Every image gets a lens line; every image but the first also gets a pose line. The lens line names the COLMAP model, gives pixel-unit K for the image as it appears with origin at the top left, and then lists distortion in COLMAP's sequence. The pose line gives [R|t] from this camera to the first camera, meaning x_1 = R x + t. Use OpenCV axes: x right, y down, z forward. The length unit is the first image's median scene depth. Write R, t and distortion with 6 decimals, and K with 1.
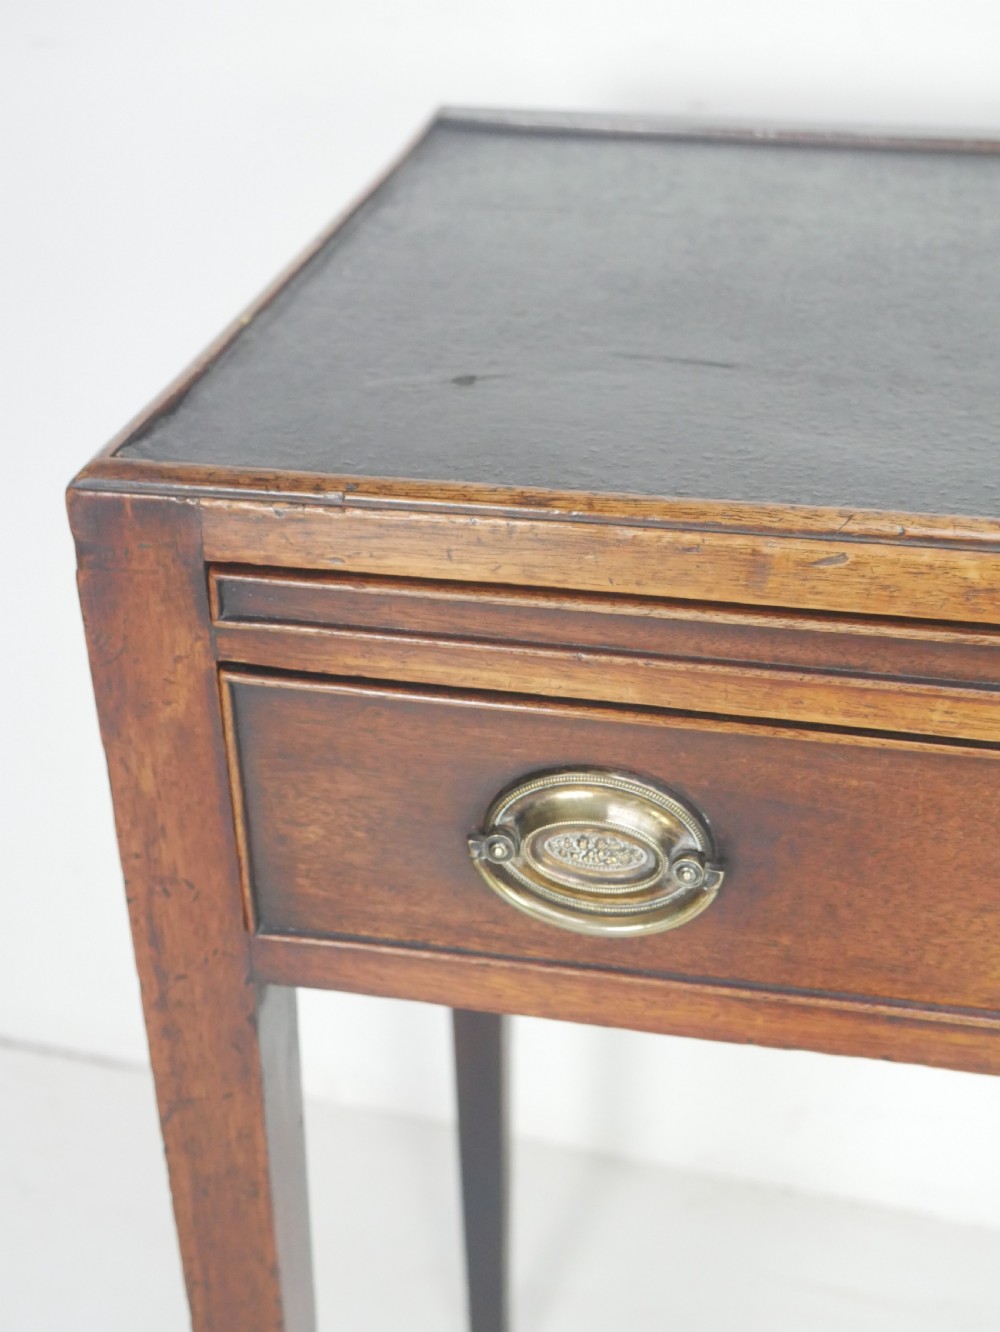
lens RADIAL K [[1879.4, 0, 500.9], [0, 1879.4, 697.7], [0, 0, 1]] dist [0.007070, -0.015006]
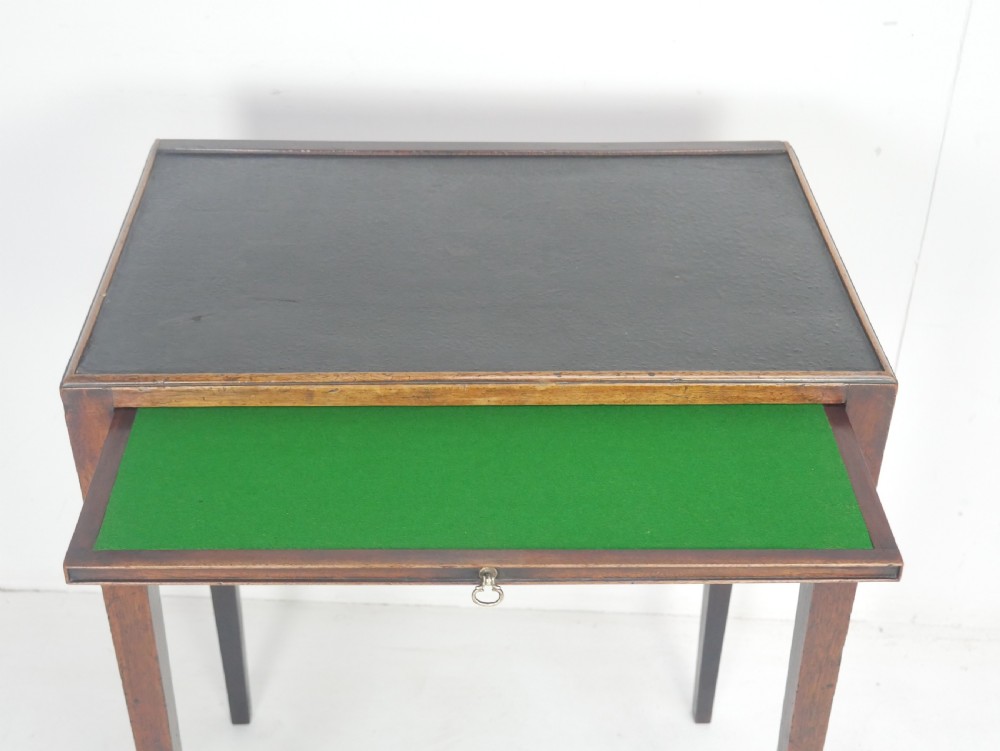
lens RADIAL K [[1381.8, 0, 500.0], [0, 1381.8, 375.5], [0, 0, 1]] dist [0.015192, -0.061463]
pose [[0.969927, -0.110943, 0.216640, -0.040361], [0.093479, 0.991609, 0.089295, -0.248826], [-0.224728, -0.066358, 0.972159, -1.128325]]
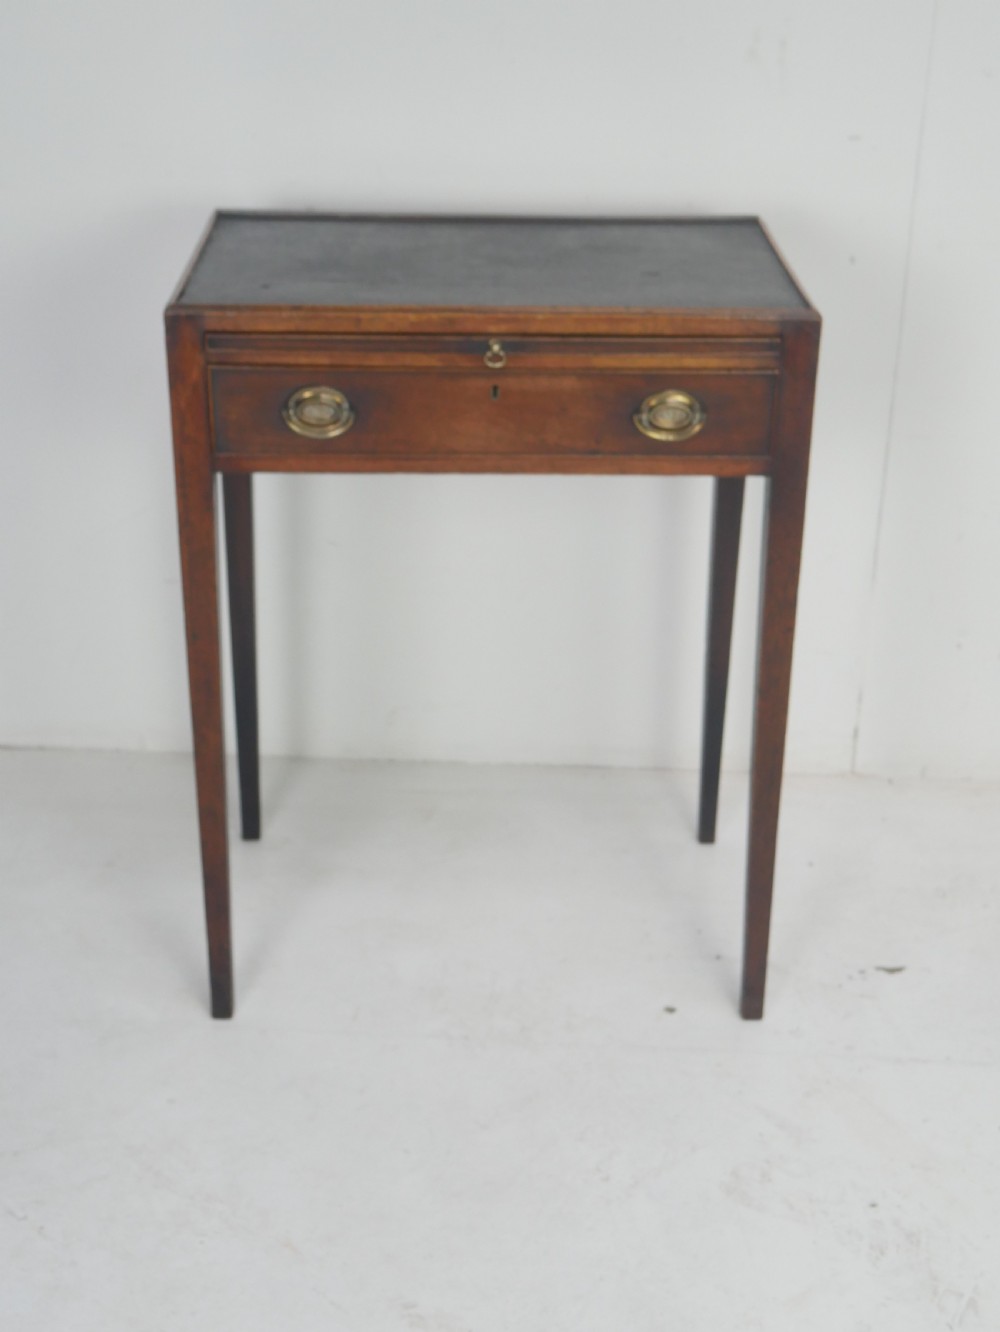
lens RADIAL K [[1840.6, 0, 500.0], [0, 1840.6, 666.0], [0, 0, 1]] dist [0.015192, -0.061463]
pose [[0.971986, -0.071819, 0.223796, -0.437000], [0.087672, 0.994236, -0.061713, 0.819401], [-0.218074, 0.079605, 0.972680, -2.457354]]
